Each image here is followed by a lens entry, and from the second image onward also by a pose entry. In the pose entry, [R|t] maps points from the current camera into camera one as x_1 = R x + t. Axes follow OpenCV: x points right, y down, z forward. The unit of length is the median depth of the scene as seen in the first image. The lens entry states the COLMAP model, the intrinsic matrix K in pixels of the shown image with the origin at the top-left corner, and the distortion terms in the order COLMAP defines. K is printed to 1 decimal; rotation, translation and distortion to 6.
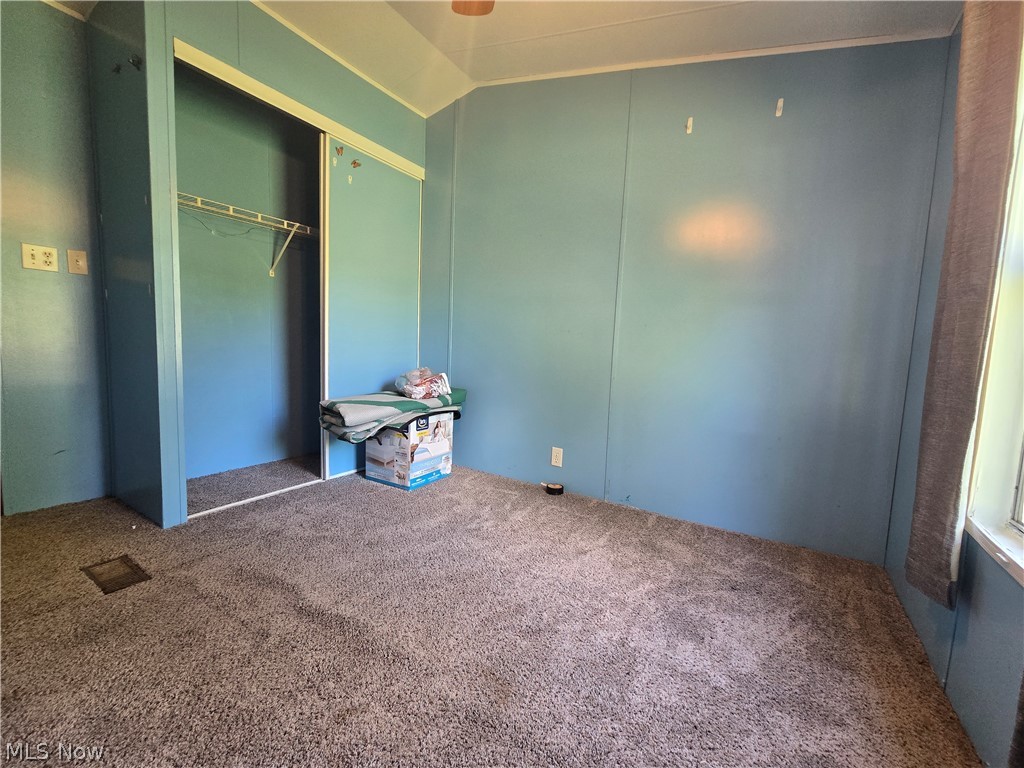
lens RADIAL K [[422.0, 0, 510.3], [0, 422.0, 386.7], [0, 0, 1]] dist [-0.001680, 0.001082]
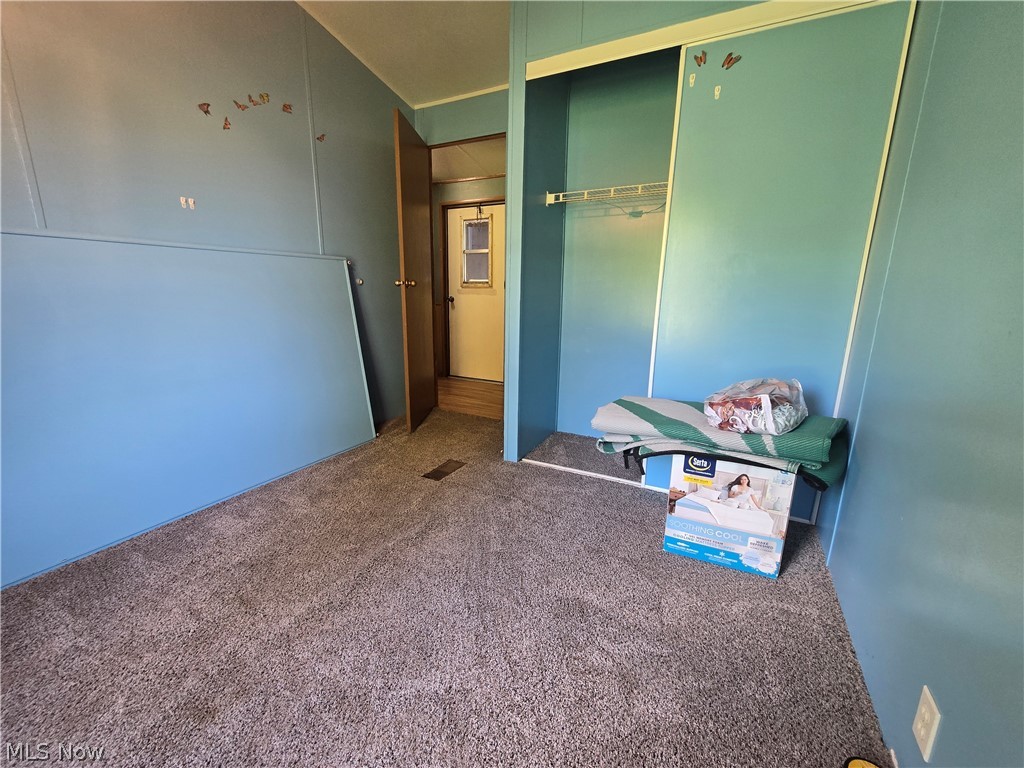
lens RADIAL K [[422.0, 0, 515.0], [0, 422.0, 385.3], [0, 0, 1]] dist [-0.001680, 0.001082]
pose [[0.080391, 0.184577, -0.979525, 0.387558], [-0.109424, 0.978400, 0.175384, -0.116799], [0.990739, 0.093084, 0.098852, 0.704997]]
